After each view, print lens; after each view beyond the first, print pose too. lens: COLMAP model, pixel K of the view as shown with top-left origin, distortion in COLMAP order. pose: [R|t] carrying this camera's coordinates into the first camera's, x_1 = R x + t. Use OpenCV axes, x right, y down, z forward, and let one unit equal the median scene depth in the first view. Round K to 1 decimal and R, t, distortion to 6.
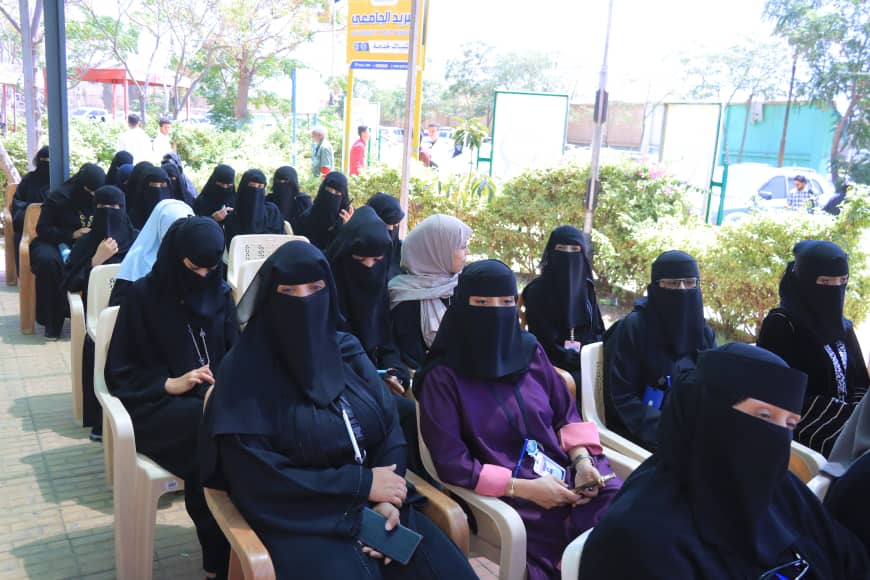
lens RADIAL K [[758.8, 0, 437.4], [0, 758.8, 279.8], [0, 0, 1]] dist [-0.174140, 0.221876]
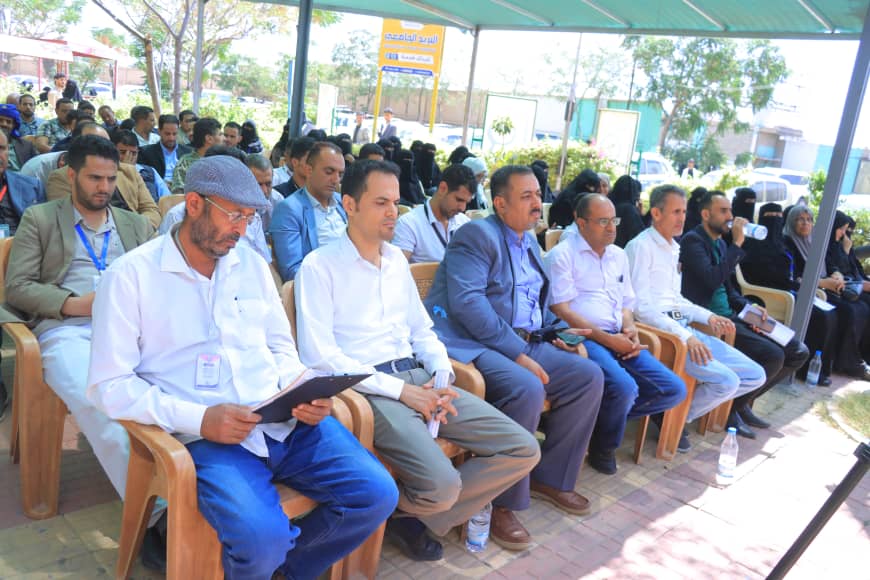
lens RADIAL K [[731.8, 0, 424.4], [0, 731.8, 287.8], [0, 0, 1]] dist [-0.196674, 0.213910]
pose [[0.975900, -0.002953, 0.218200, -0.182452], [-0.008406, 0.998658, 0.051110, 0.030205], [-0.218058, -0.051713, 0.974565, -0.195309]]
